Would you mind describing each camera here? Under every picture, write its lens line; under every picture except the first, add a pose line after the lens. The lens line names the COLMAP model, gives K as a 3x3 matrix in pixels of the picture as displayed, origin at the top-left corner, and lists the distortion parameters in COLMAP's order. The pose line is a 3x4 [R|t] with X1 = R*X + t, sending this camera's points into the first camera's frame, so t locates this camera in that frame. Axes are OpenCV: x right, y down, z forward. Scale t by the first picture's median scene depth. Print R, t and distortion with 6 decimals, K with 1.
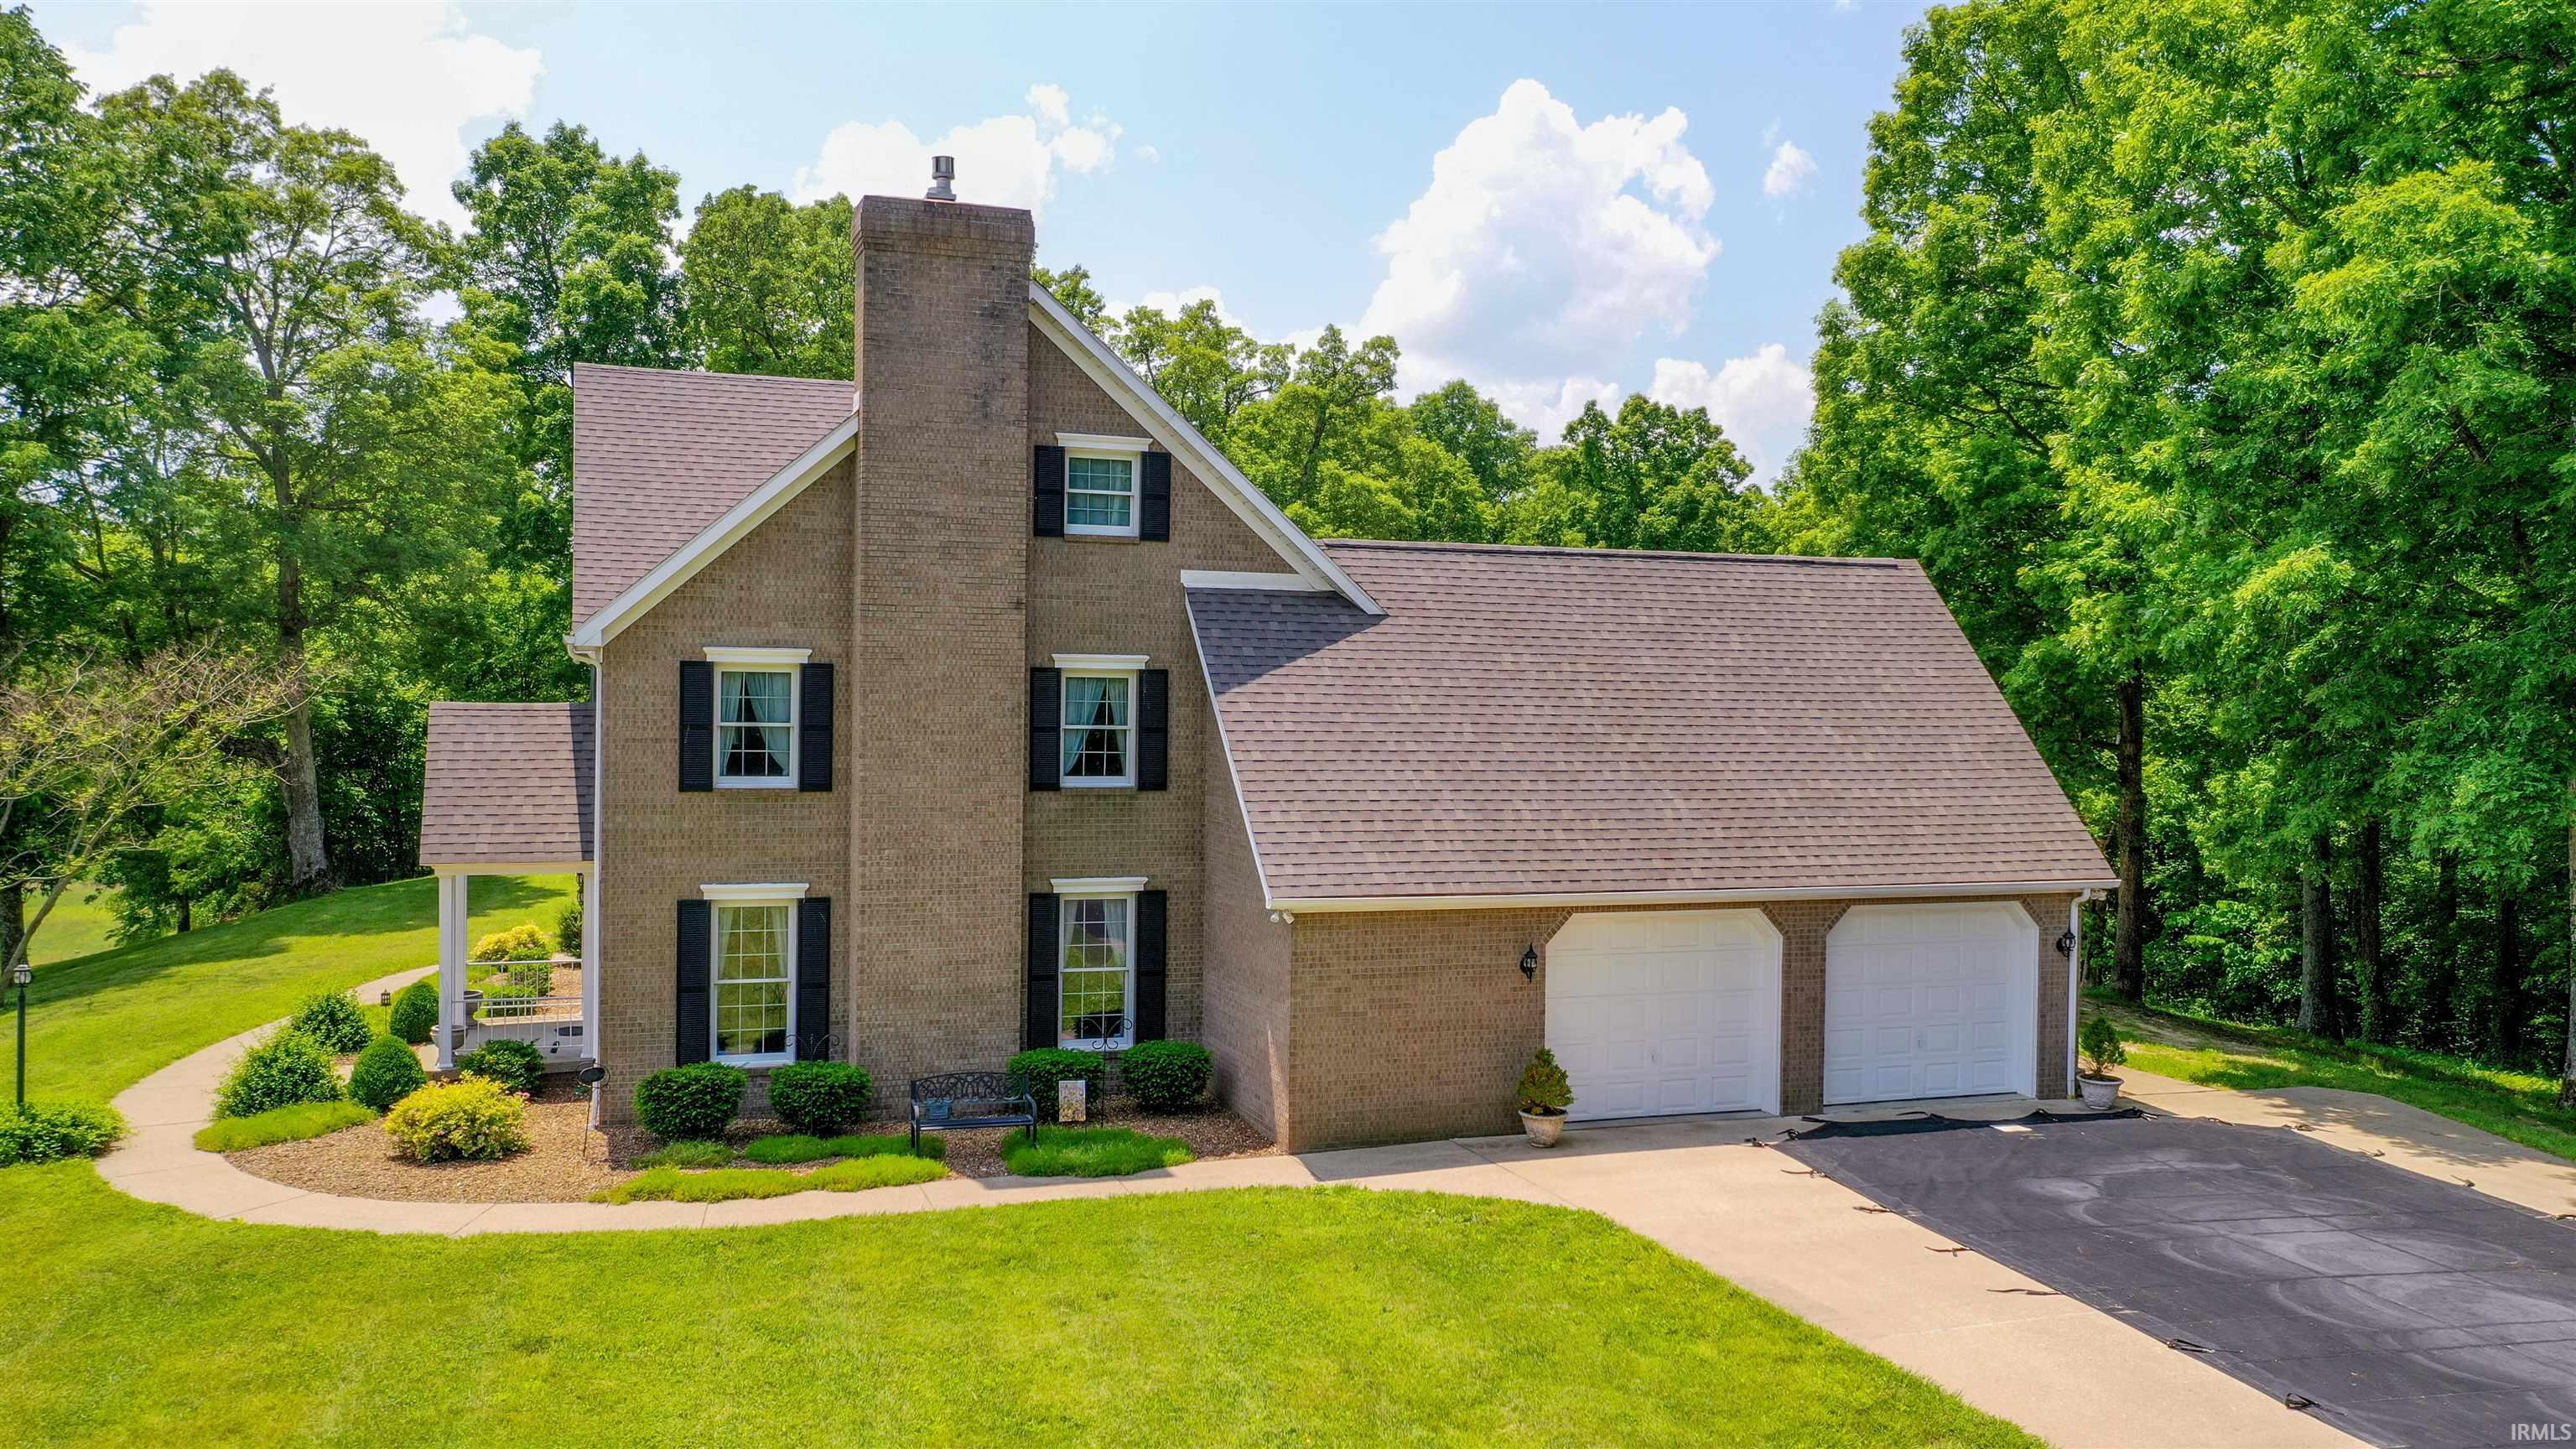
lens RADIAL K [[2070.3, 0, 1288.0], [0, 2070.3, 724.5], [0, 0, 1]] dist [0.007133, -0.004060]
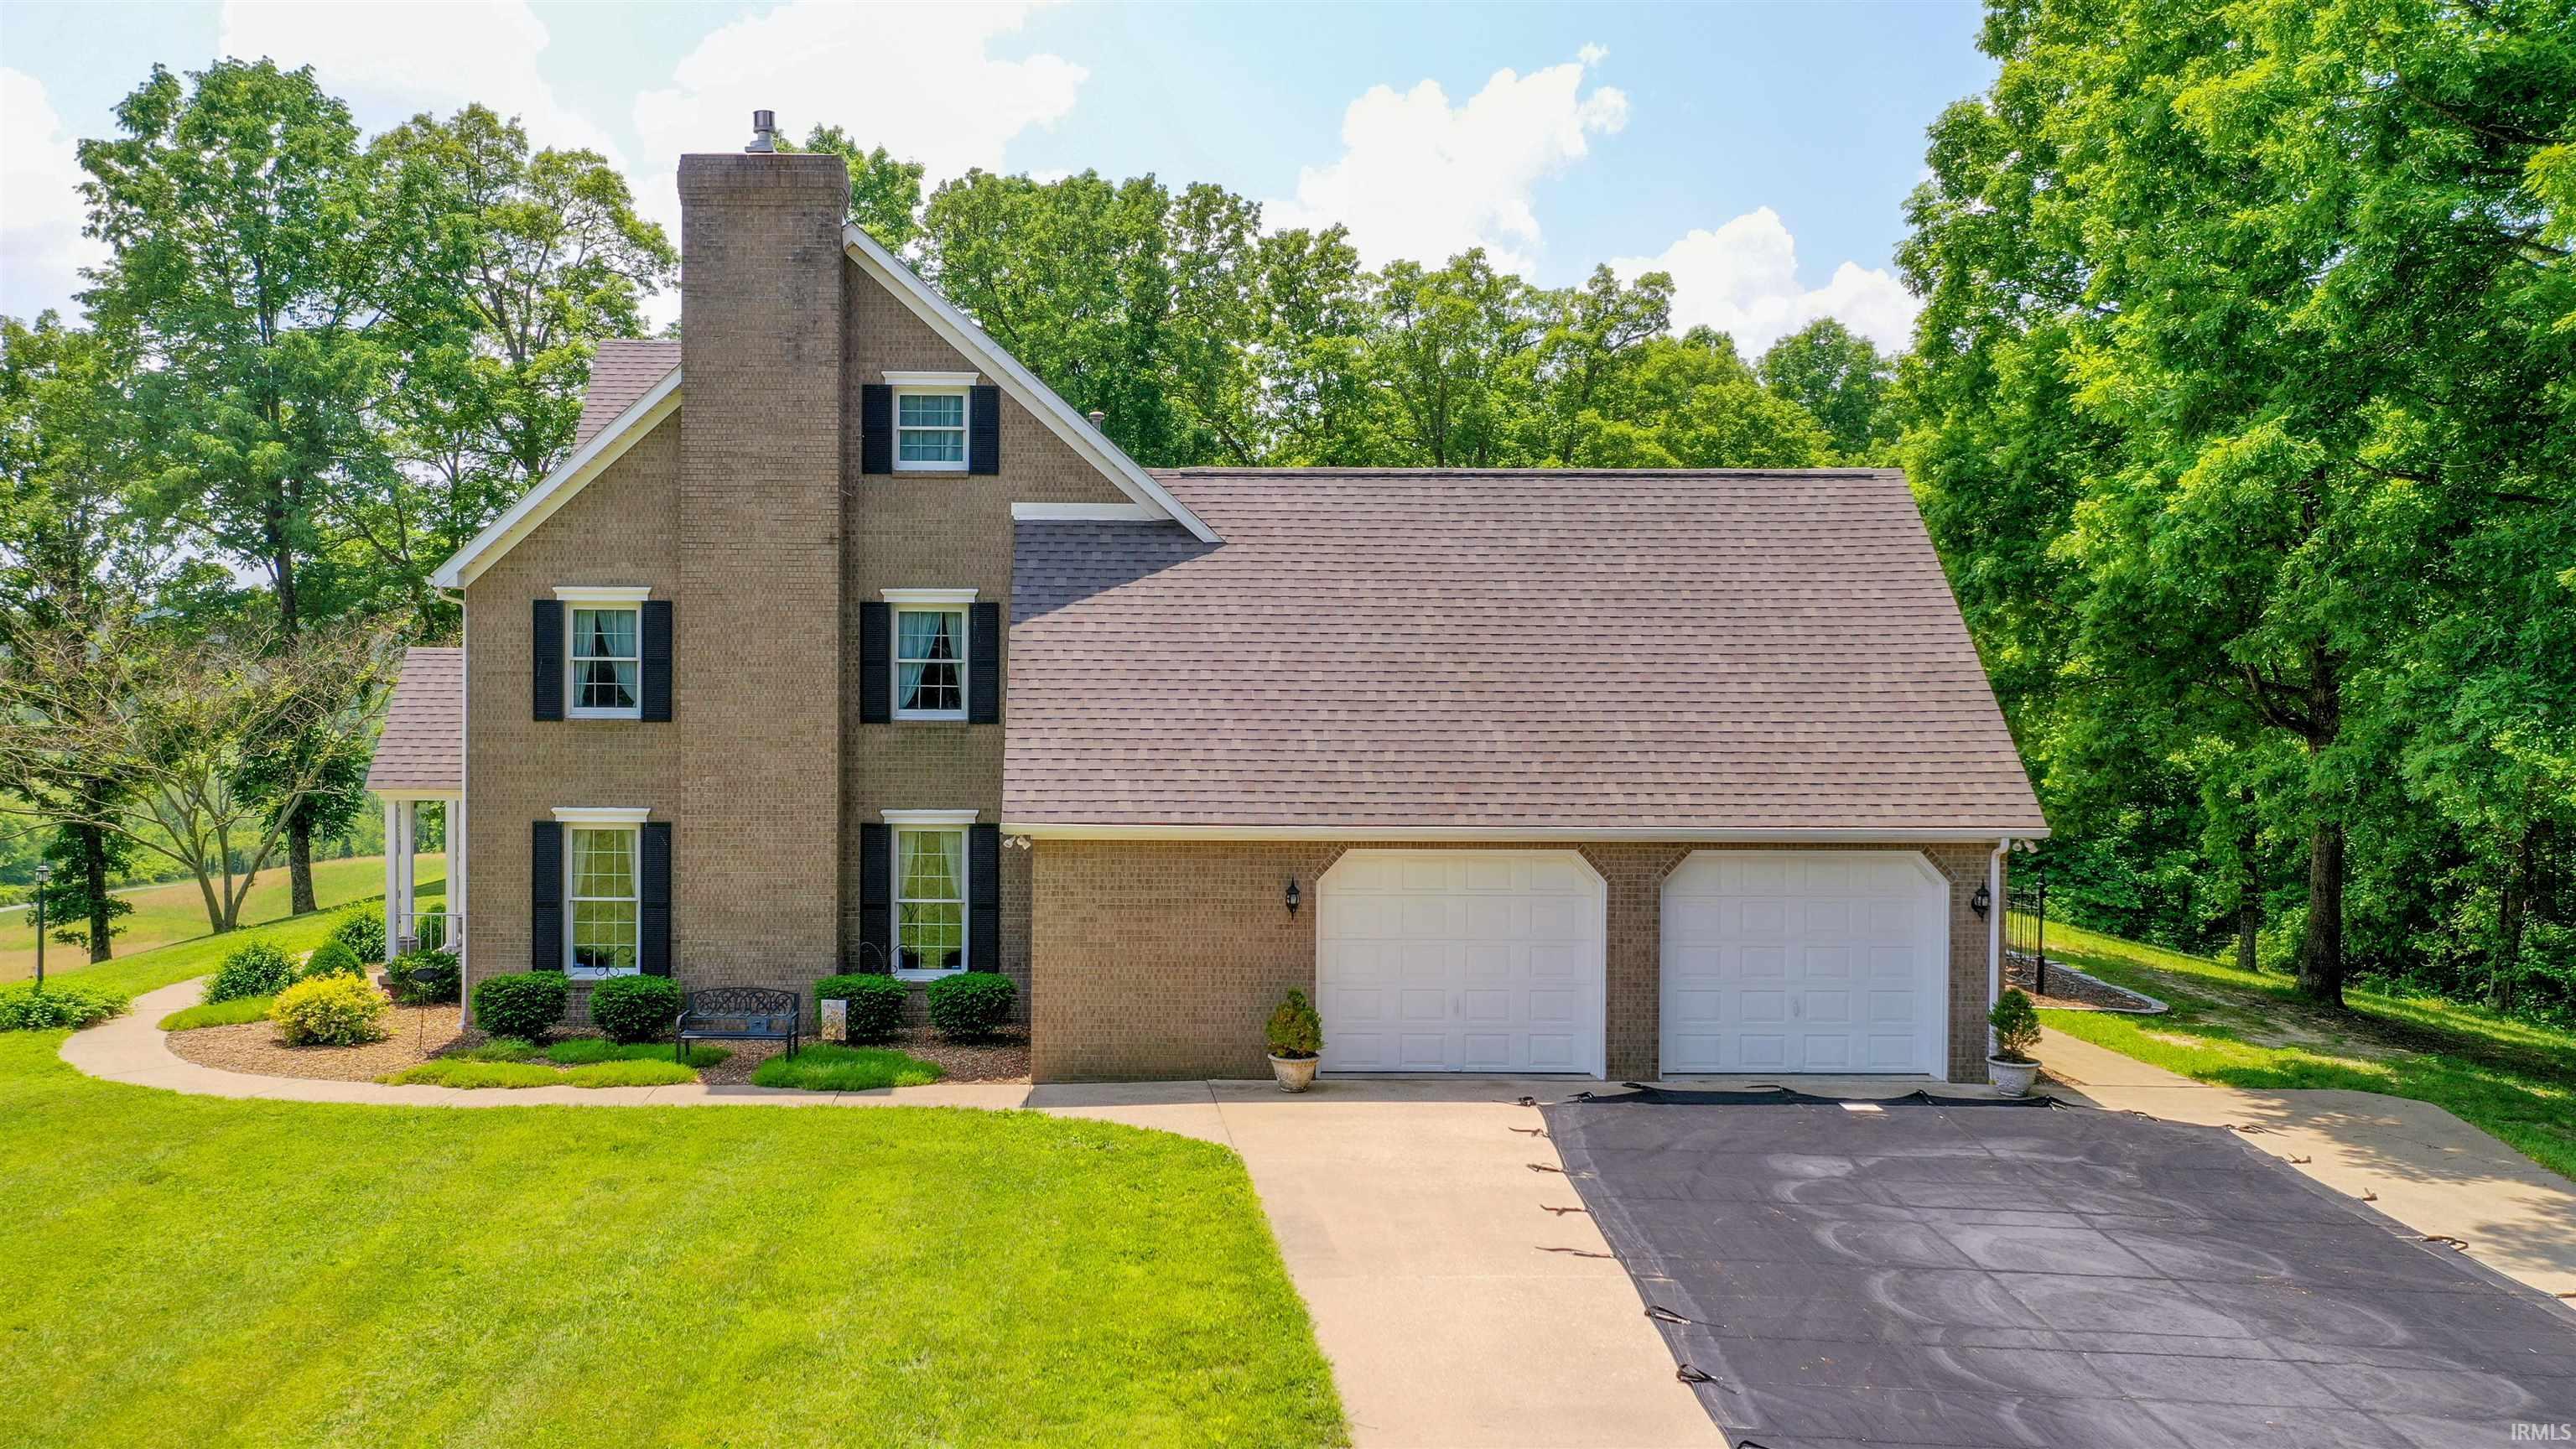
lens RADIAL K [[2208.7, 0, 1288.0], [0, 2208.7, 724.5], [0, 0, 1]] dist [0.009080, -0.000533]
pose [[0.940377, -0.004047, -0.340111, 0.441286], [0.001260, 0.999964, -0.008415, 0.041919], [0.340132, 0.007485, 0.940348, 0.045583]]
